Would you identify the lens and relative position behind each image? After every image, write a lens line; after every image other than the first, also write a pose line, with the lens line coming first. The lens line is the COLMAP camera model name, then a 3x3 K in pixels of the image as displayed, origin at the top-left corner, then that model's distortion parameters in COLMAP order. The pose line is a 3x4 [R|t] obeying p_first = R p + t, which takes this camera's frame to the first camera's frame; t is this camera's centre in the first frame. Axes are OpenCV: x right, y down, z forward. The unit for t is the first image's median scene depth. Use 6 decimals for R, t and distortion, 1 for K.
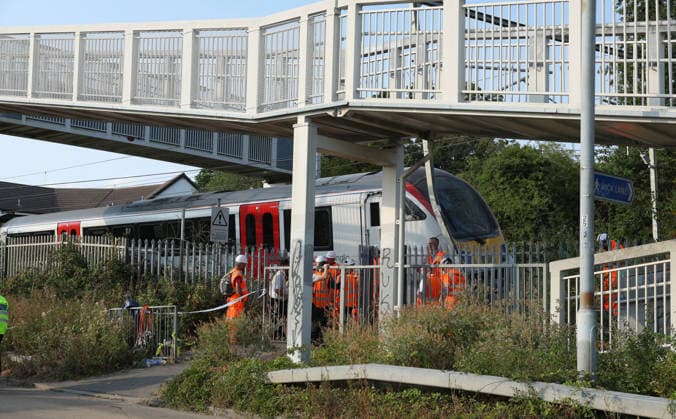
lens RADIAL K [[964.9, 0, 332.4], [0, 964.9, 220.6], [0, 0, 1]] dist [0.060271, 0.000000]
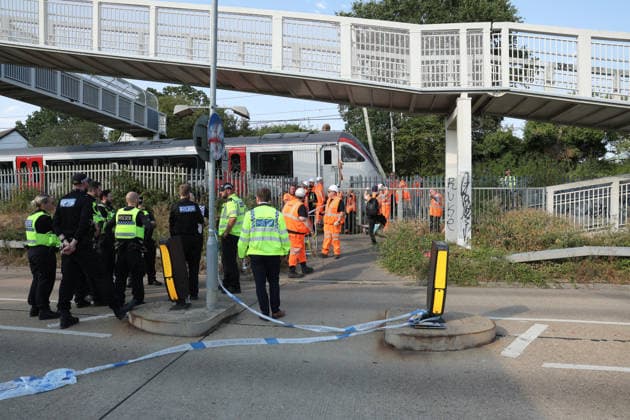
lens RADIAL K [[461.7, 0, 315.5], [0, 461.7, 210.3], [0, 0, 1]] dist [-0.042046, 0.001533]
pose [[0.834299, -0.024934, 0.550748, -0.427202], [-0.028863, 0.995631, 0.088798, 0.014690], [-0.550556, -0.089980, 0.829935, 0.326847]]
